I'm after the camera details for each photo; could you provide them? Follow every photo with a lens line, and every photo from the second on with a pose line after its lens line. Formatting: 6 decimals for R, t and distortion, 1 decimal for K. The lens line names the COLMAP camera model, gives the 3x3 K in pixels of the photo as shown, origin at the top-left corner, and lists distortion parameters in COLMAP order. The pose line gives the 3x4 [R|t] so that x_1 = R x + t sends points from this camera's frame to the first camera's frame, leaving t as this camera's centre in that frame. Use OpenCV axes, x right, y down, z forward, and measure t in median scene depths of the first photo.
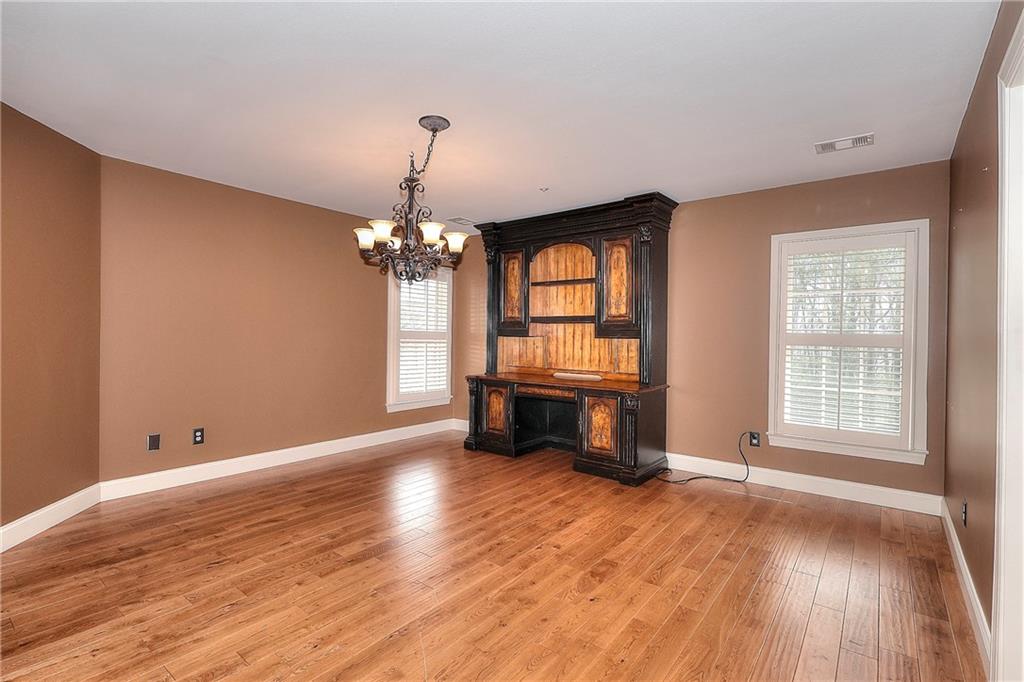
lens RADIAL K [[479.0, 0, 512.0], [0, 479.0, 341.0], [0, 0, 1]] dist [-0.000799, -0.000047]
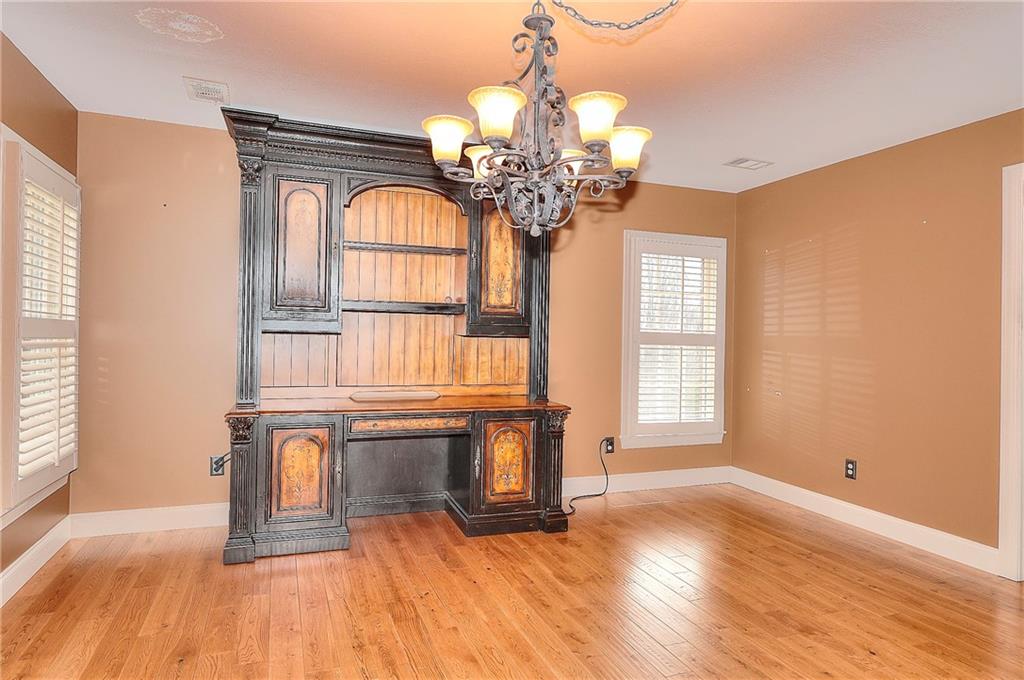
lens RADIAL K [[608.3, 0, 512.0], [0, 608.3, 340.0], [0, 0, 1]] dist [0.002931, -0.000524]
pose [[0.520423, -0.008976, 0.853861, -0.559721], [-0.004221, 0.999905, 0.013084, -0.013898], [-0.853898, -0.010413, 0.520336, 0.510627]]
